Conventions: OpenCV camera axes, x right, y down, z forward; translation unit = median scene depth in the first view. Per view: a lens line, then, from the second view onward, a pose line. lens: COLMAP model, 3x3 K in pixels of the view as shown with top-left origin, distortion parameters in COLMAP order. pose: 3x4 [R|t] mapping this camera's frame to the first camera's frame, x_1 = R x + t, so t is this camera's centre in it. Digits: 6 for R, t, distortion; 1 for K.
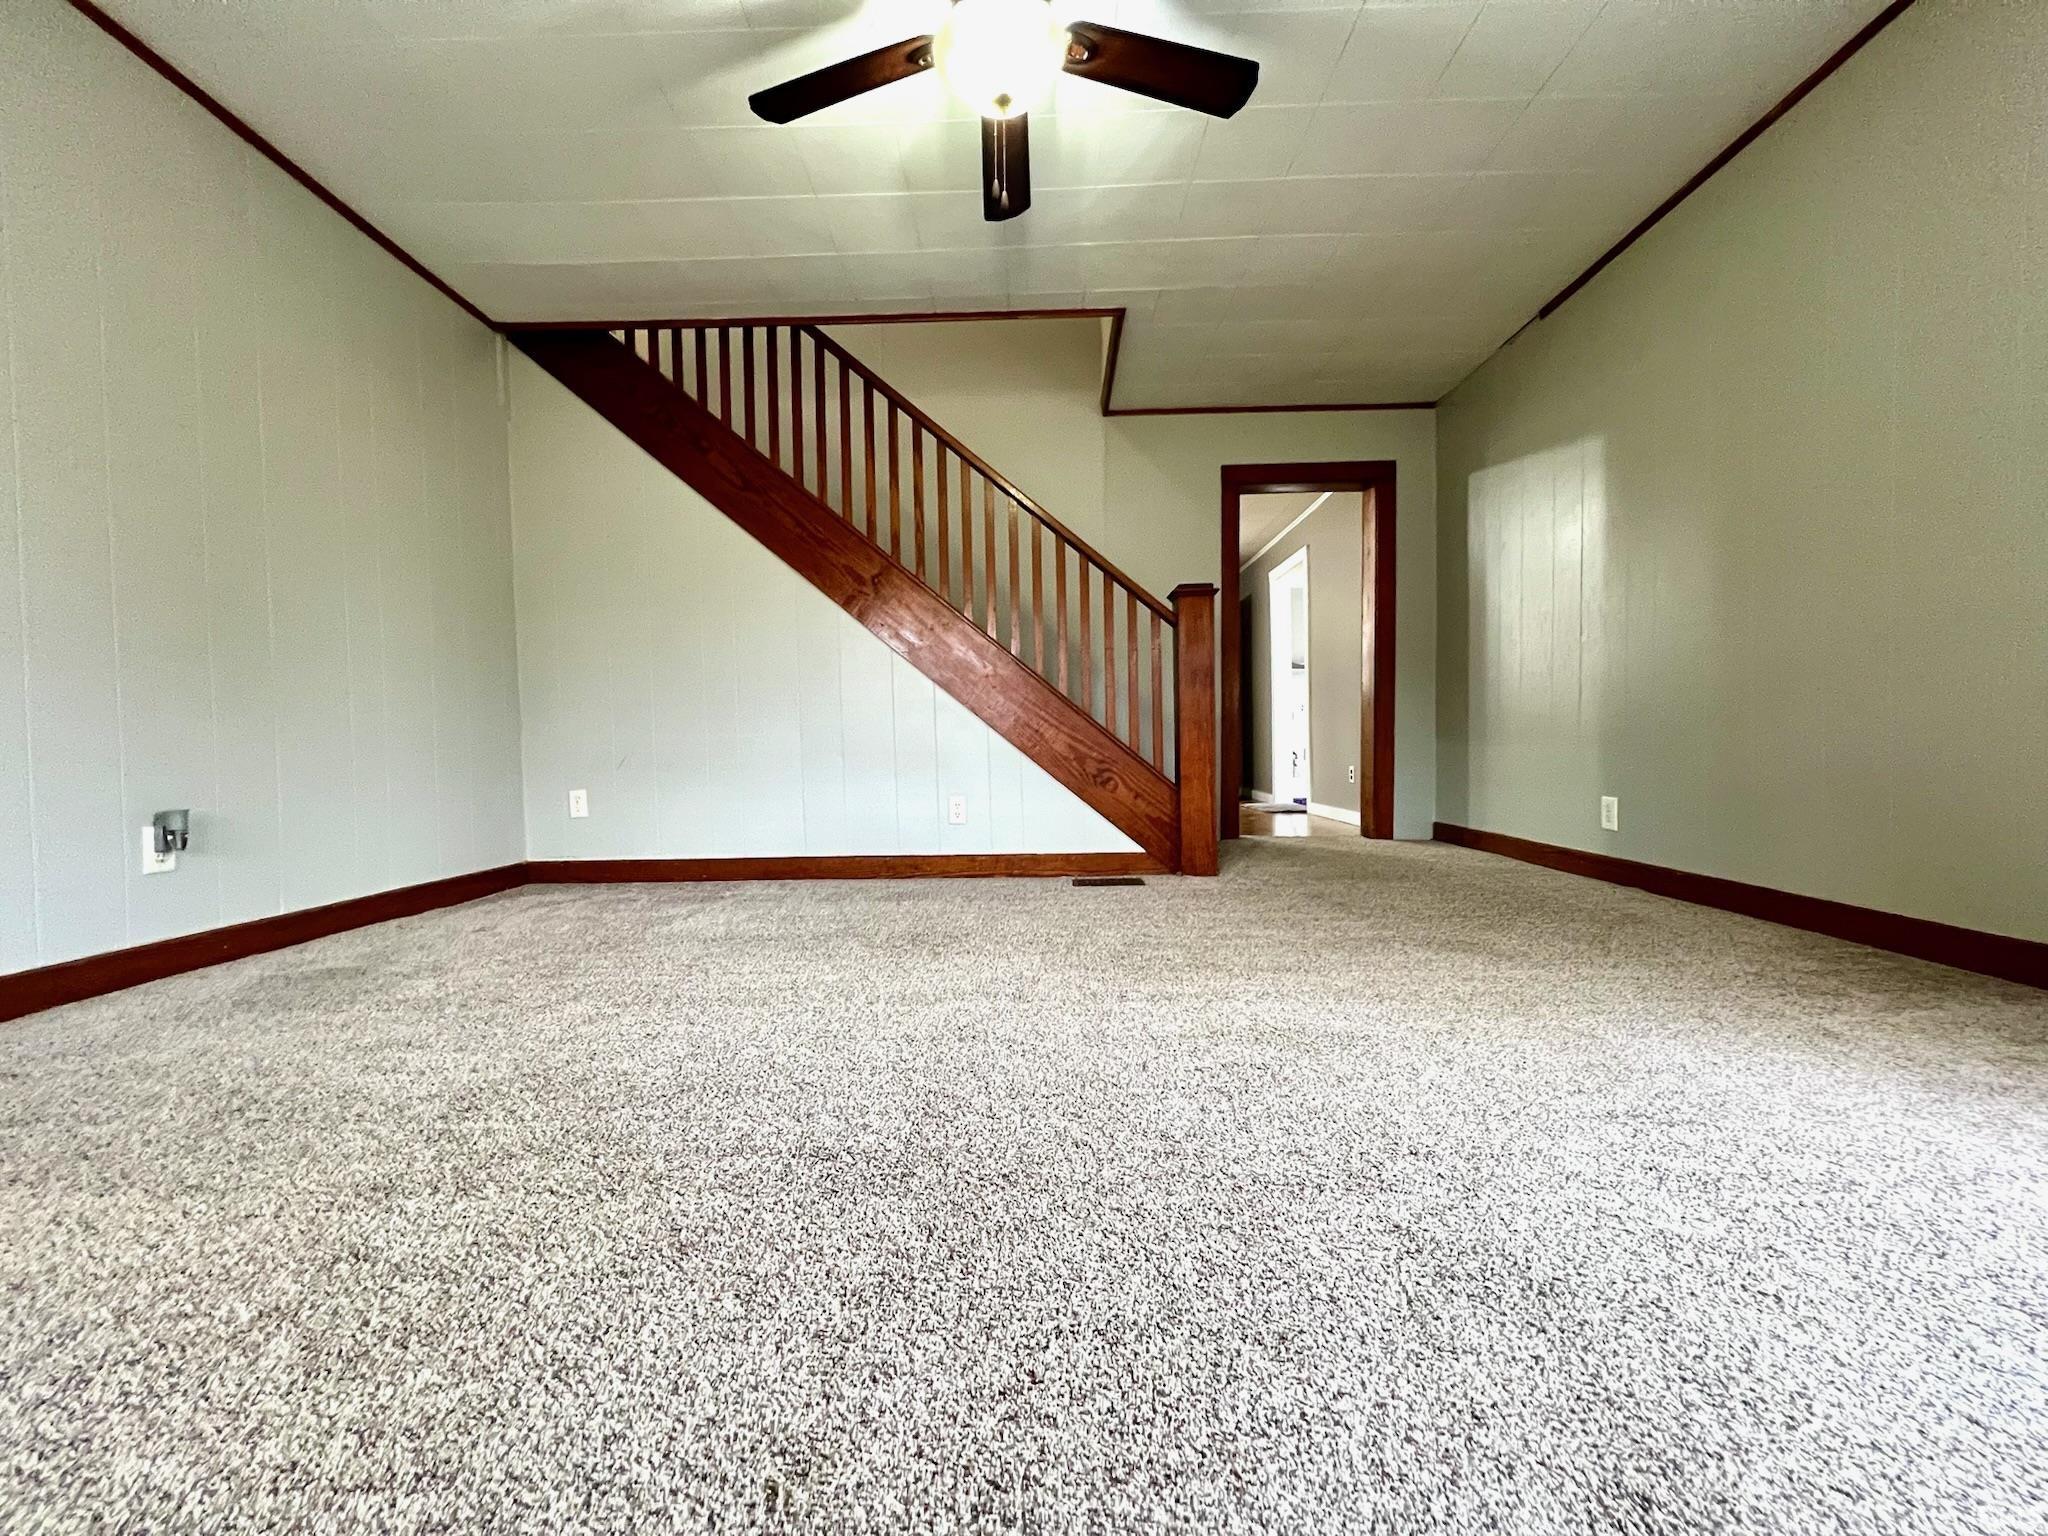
lens RADIAL K [[813.5, 0, 1021.2], [0, 813.5, 769.5], [0, 0, 1]] dist [-0.002186, -0.000093]
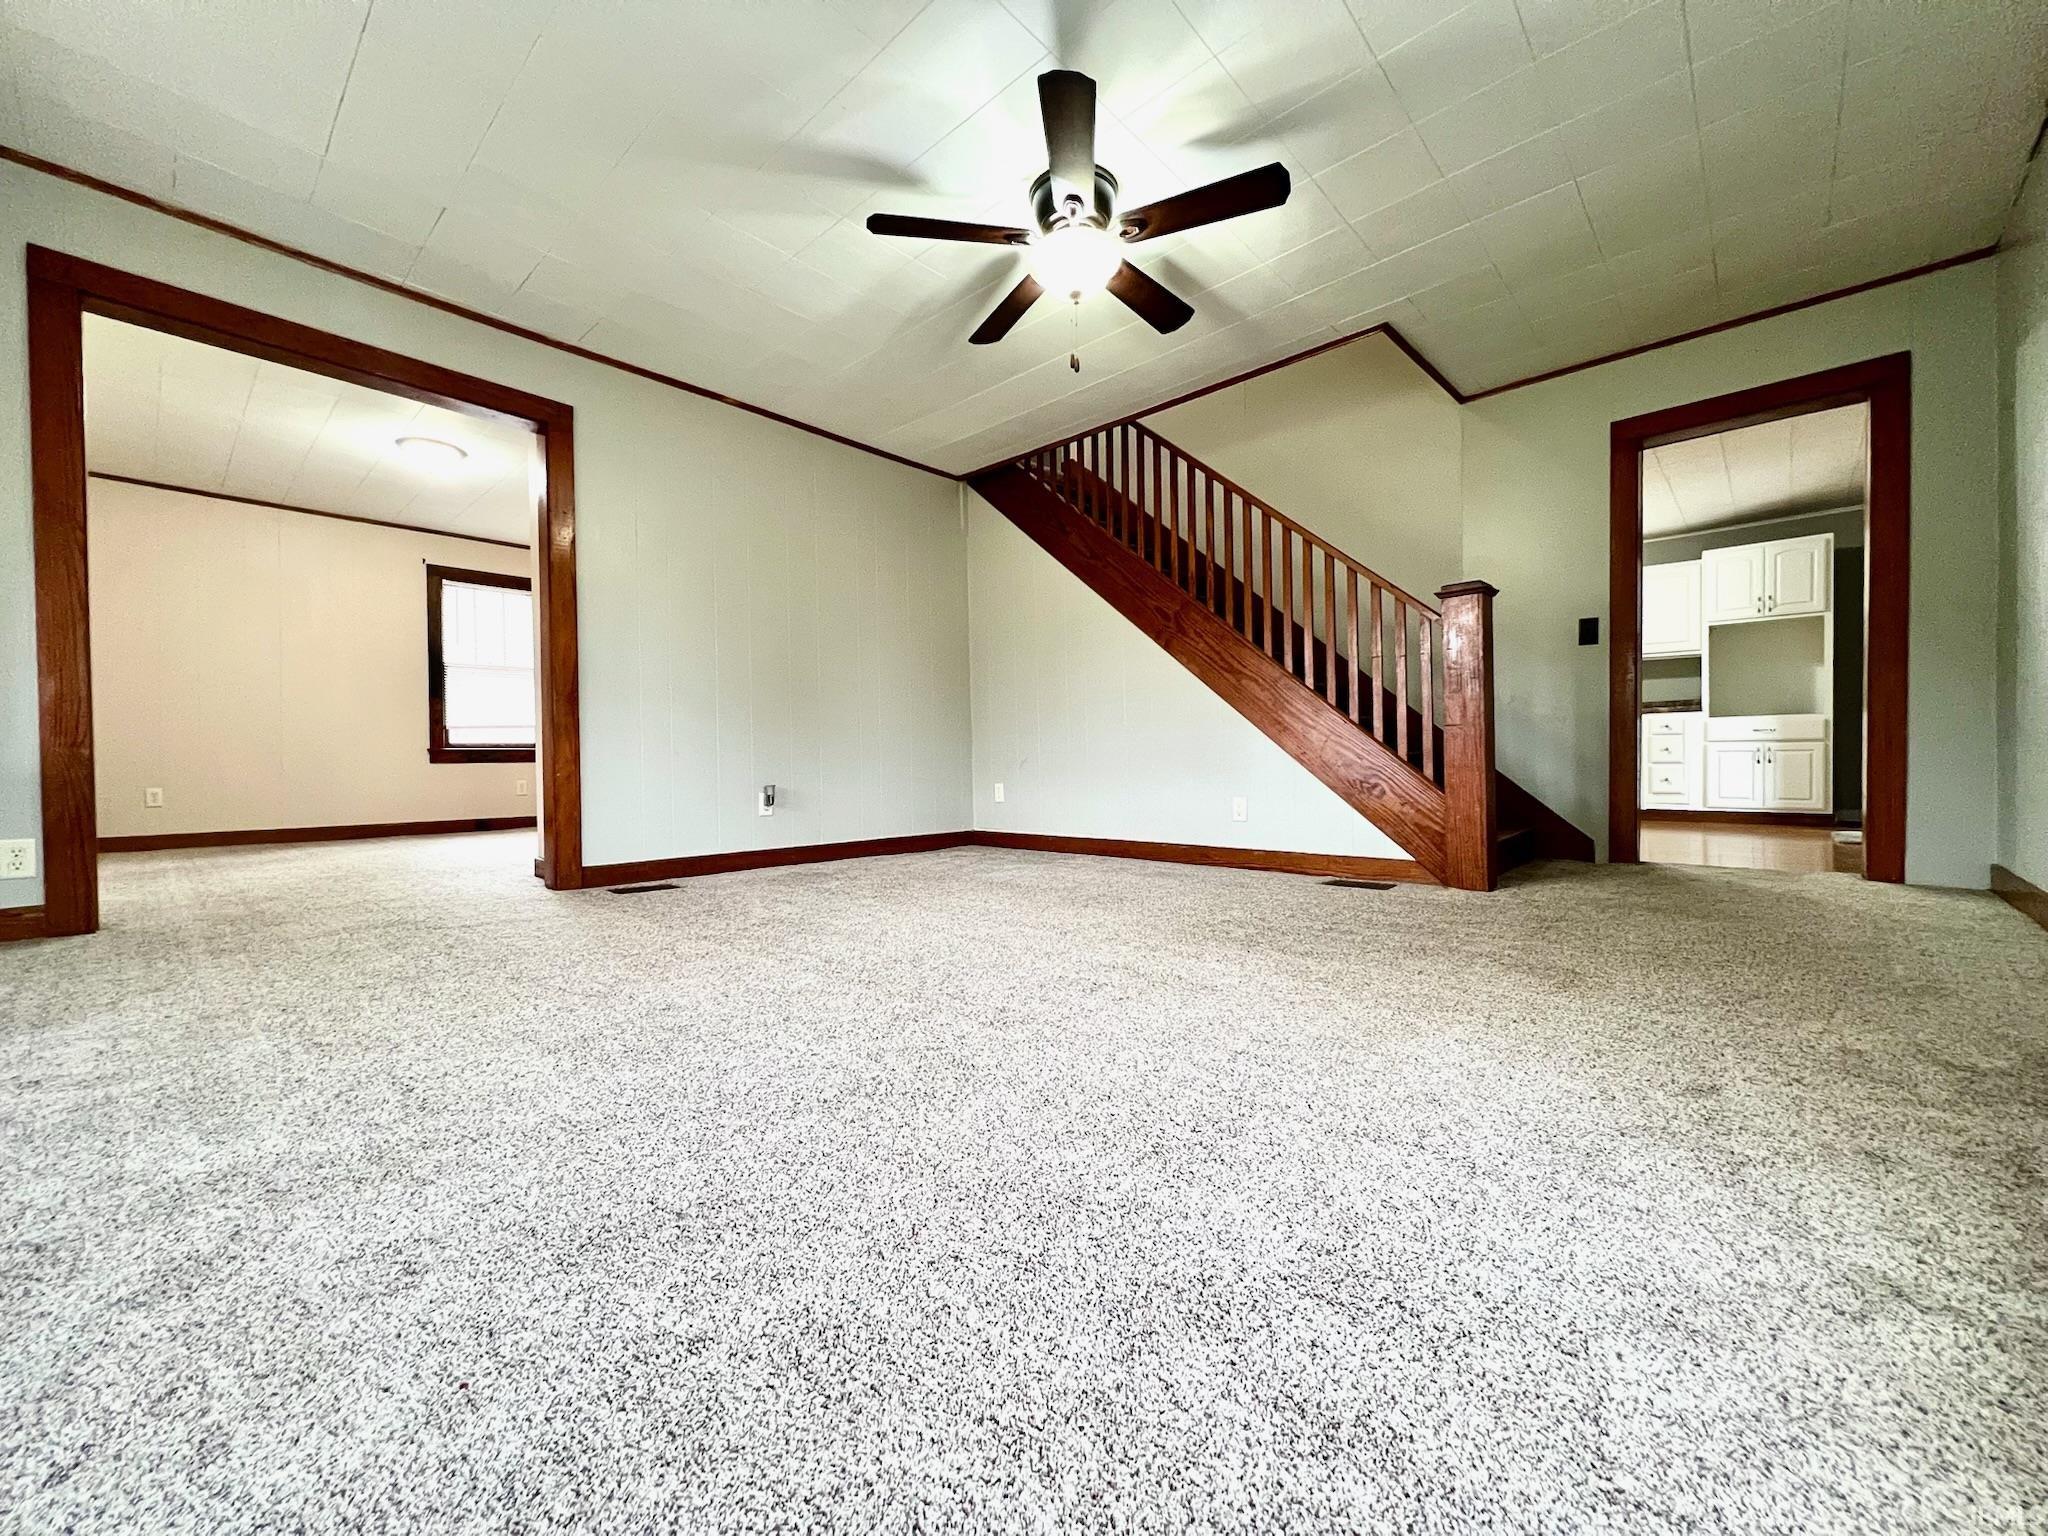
lens RADIAL K [[822.6, 0, 1024.0], [0, 822.6, 768.0], [0, 0, 1]] dist [-0.002864, -0.000307]
pose [[0.742767, 0.011976, -0.669442, 0.469196], [-0.018690, 0.999821, -0.002851, 0.001499], [0.669289, 0.014629, 0.742859, -0.055363]]
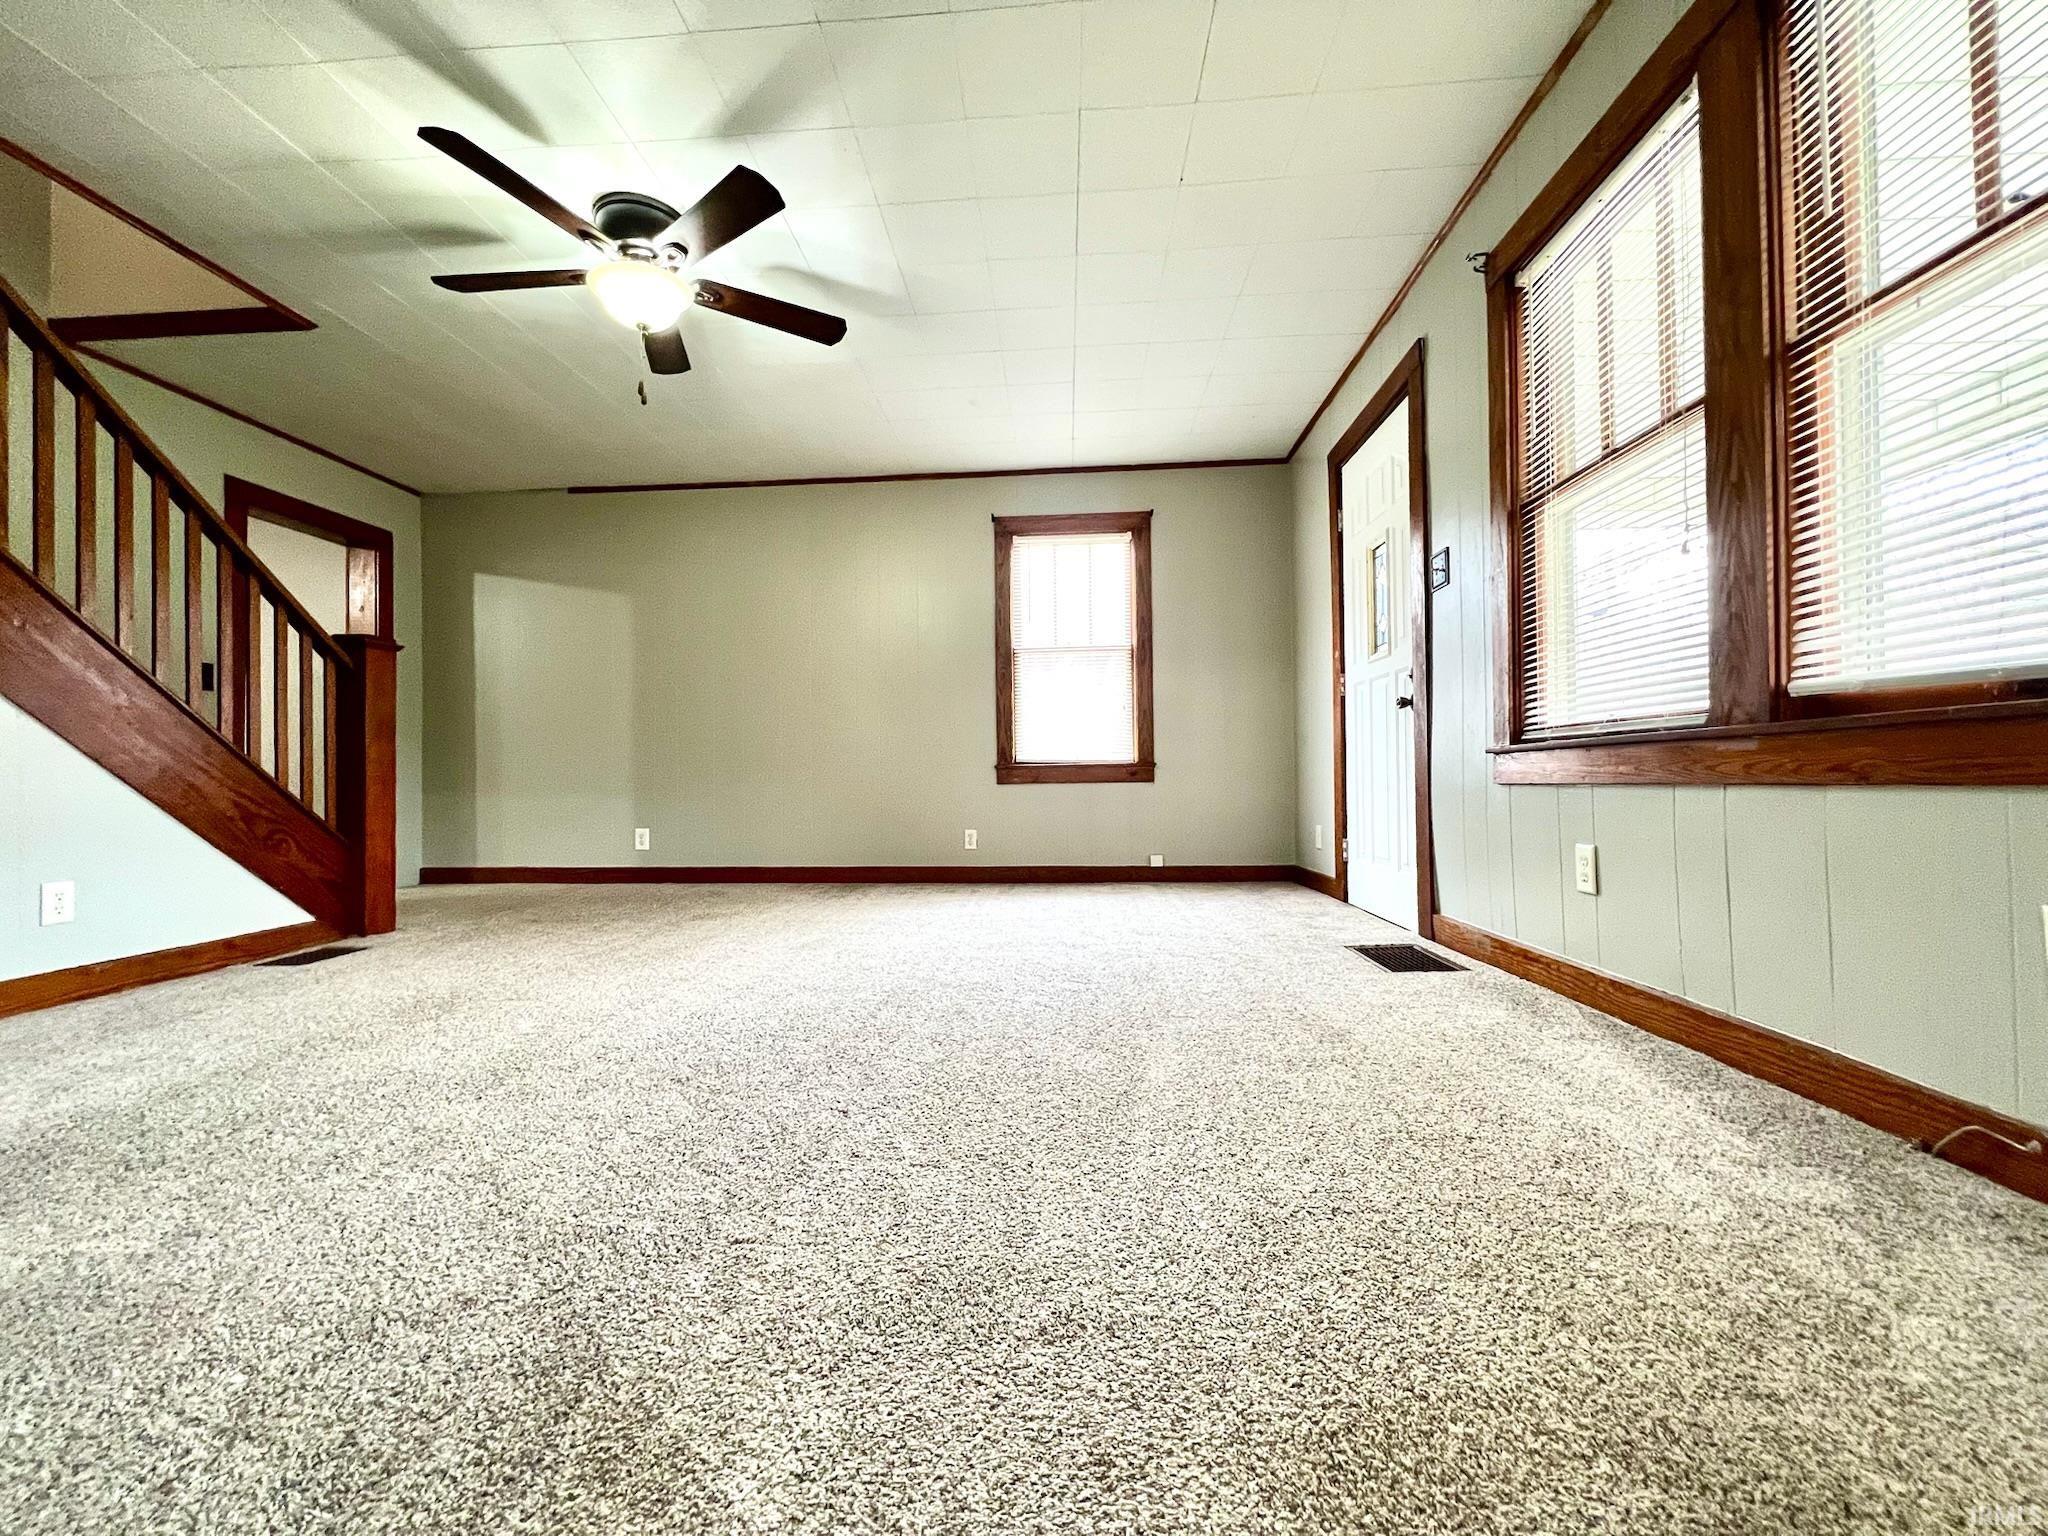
lens RADIAL K [[813.5, 0, 1021.2], [0, 813.5, 769.5], [0, 0, 1]] dist [-0.002186, -0.000093]
pose [[0.038624, 0.023285, 0.998982, -0.720979], [0.038687, 0.998944, -0.024780, -0.012253], [-0.998505, 0.039604, 0.037682, 0.184447]]
